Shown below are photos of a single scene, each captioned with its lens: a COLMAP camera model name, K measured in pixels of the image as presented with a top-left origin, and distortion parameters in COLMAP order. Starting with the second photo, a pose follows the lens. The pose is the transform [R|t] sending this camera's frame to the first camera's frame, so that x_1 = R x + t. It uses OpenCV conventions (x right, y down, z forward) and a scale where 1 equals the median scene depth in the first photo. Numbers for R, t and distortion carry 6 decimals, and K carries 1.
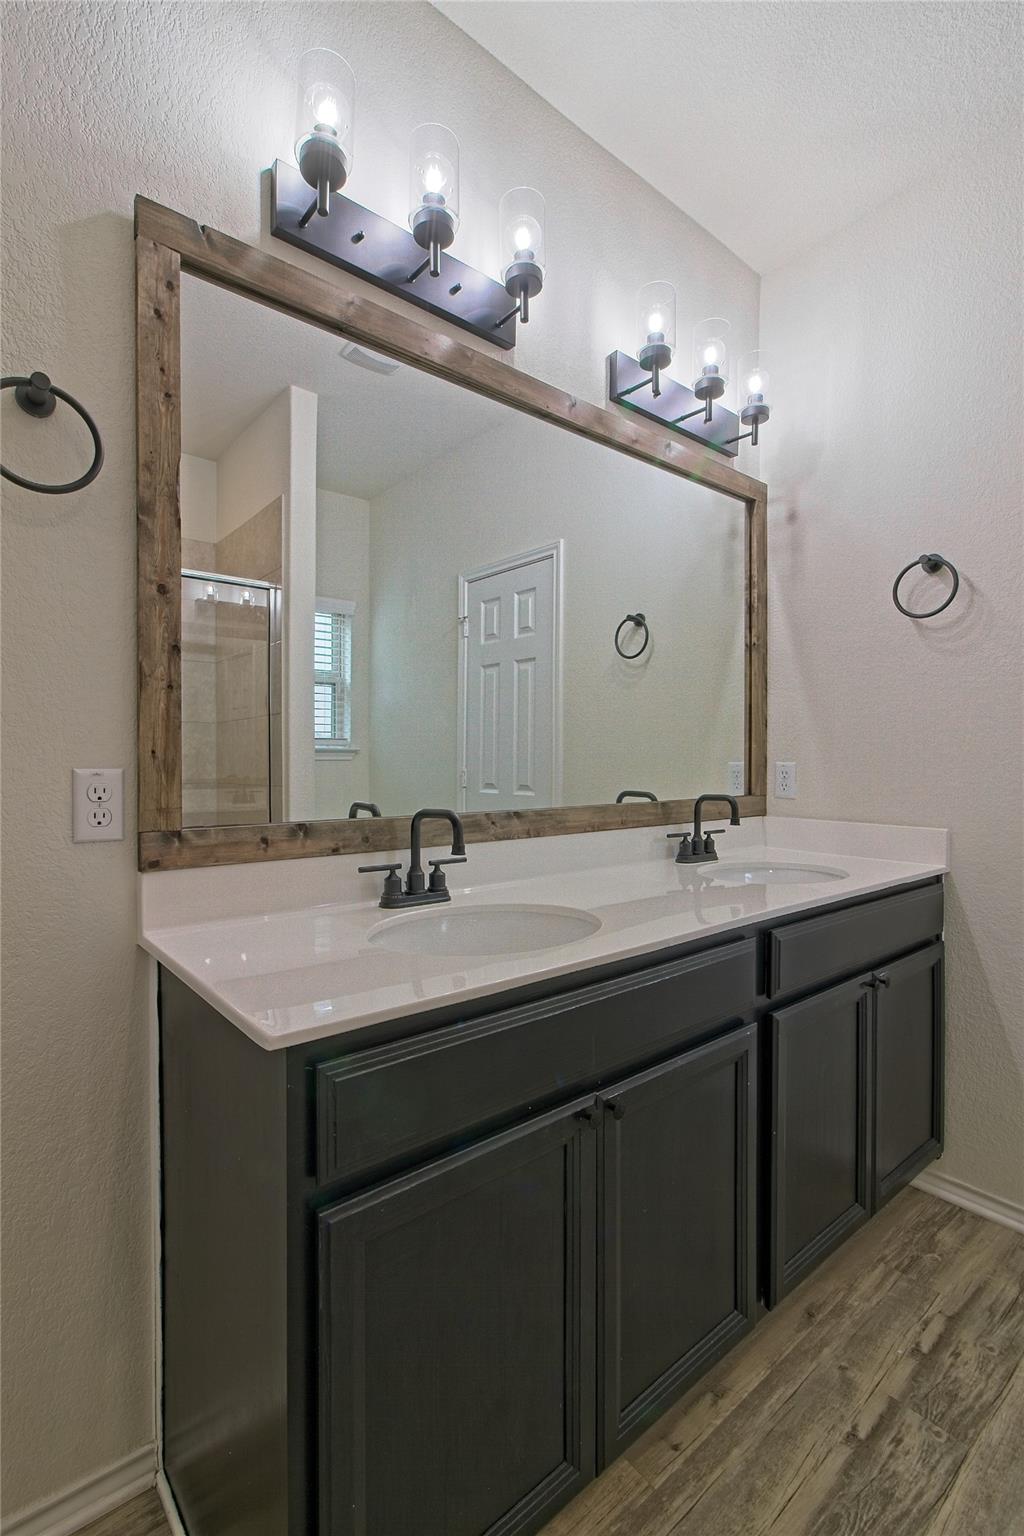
lens RADIAL K [[704.4, 0, 512.0], [0, 704.4, 768.0], [0, 0, 1]] dist [-0.008786, 0.002806]
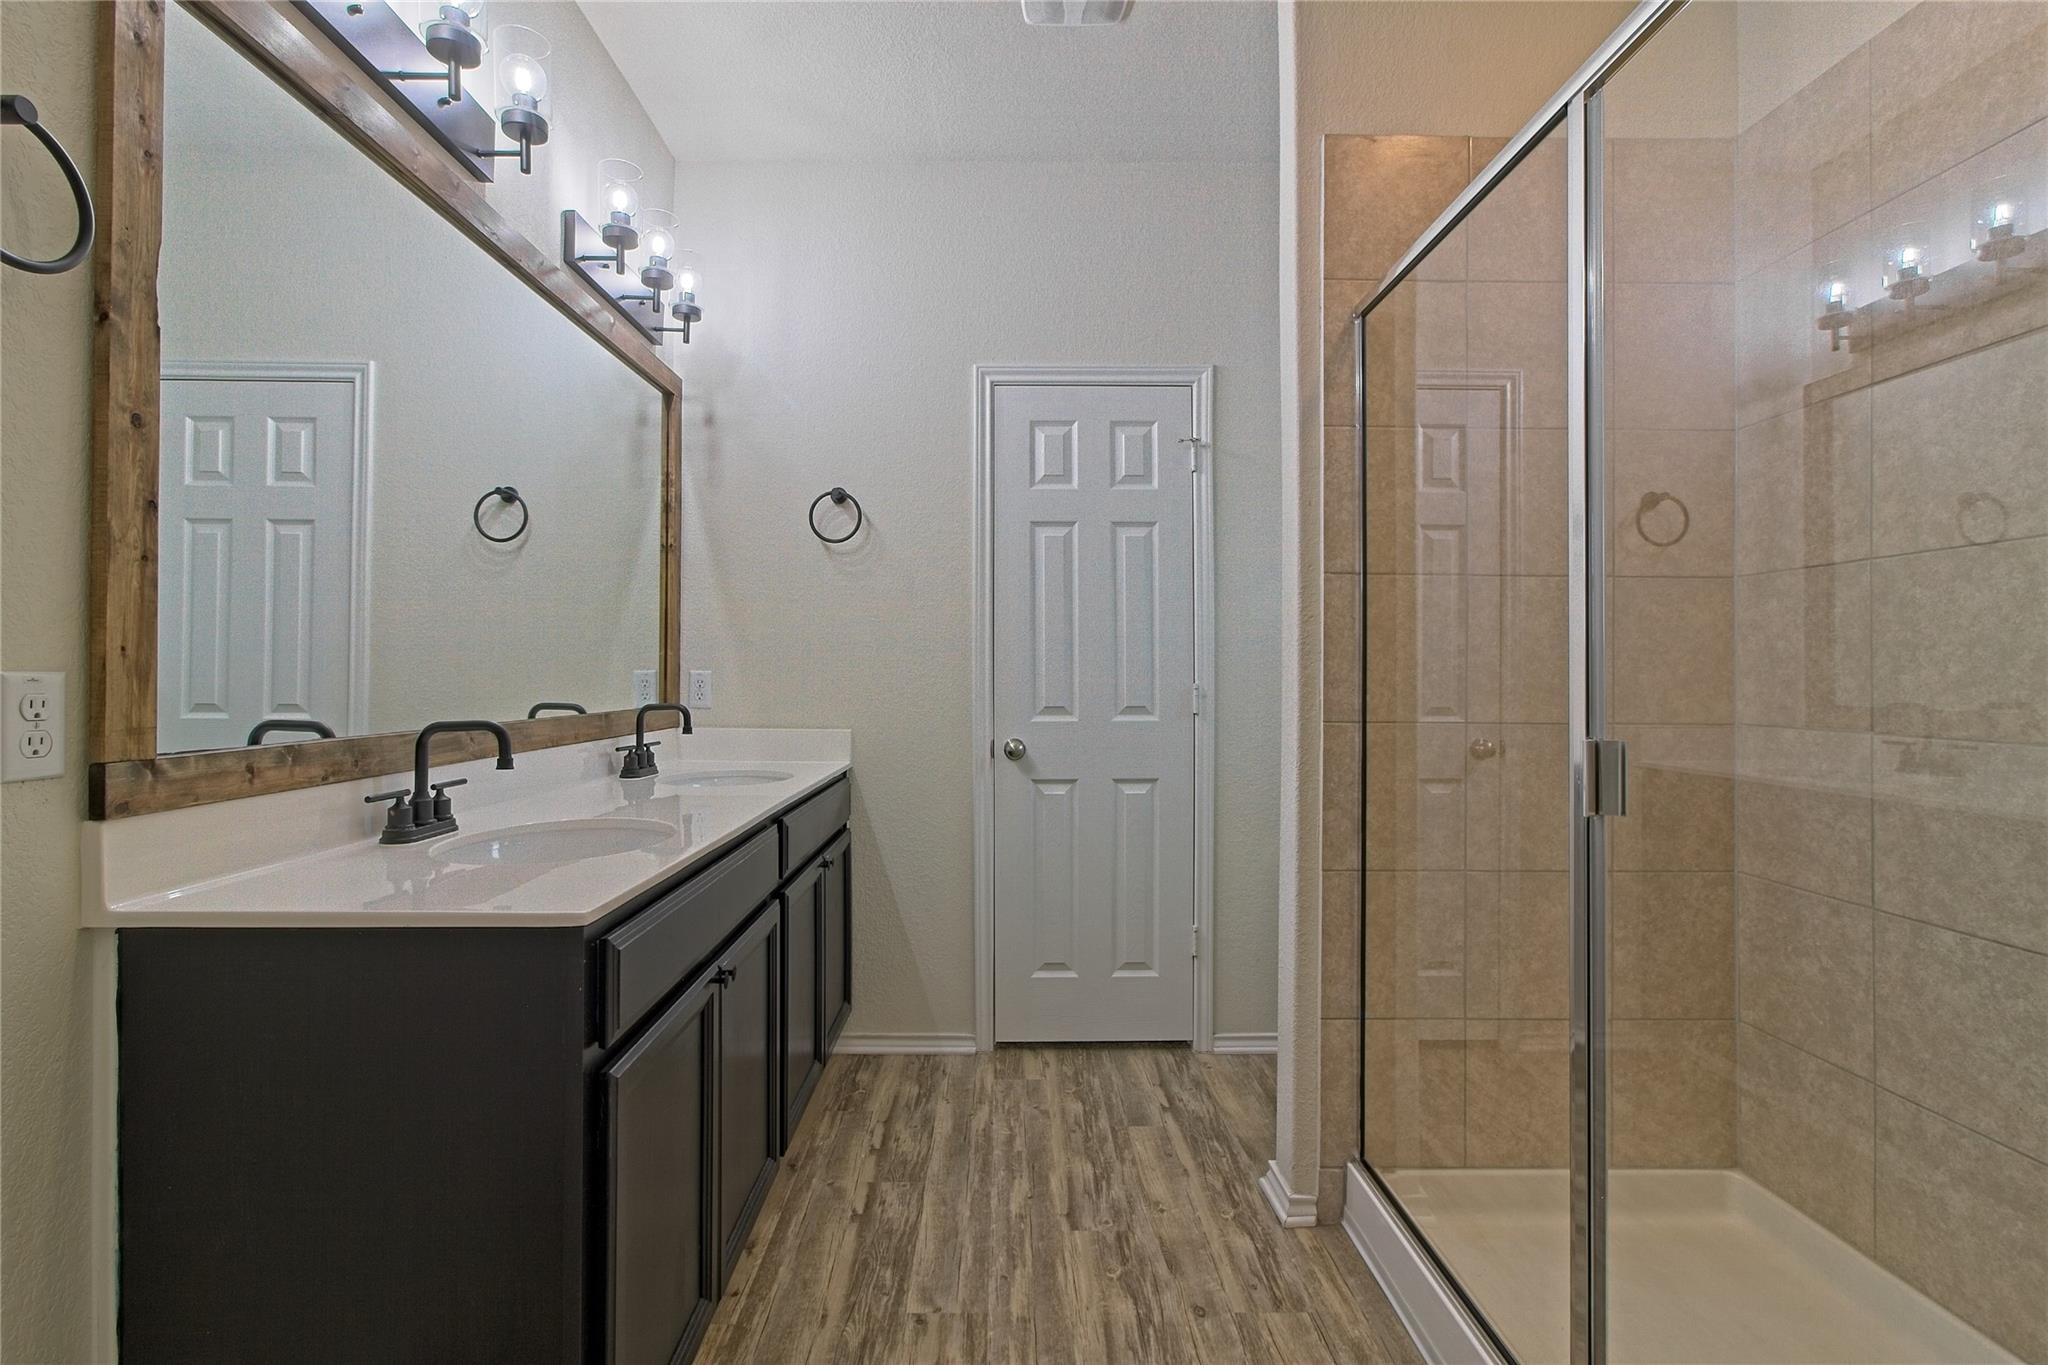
lens RADIAL K [[945.1, 0, 1009.5], [0, 945.1, 669.5], [0, 0, 1]] dist [-0.010708, 0.001609]
pose [[0.630146, 0.003903, 0.776467, -0.546799], [0.007485, 0.999910, -0.011101, 0.012441], [-0.776441, 0.012807, 0.630060, -0.230856]]
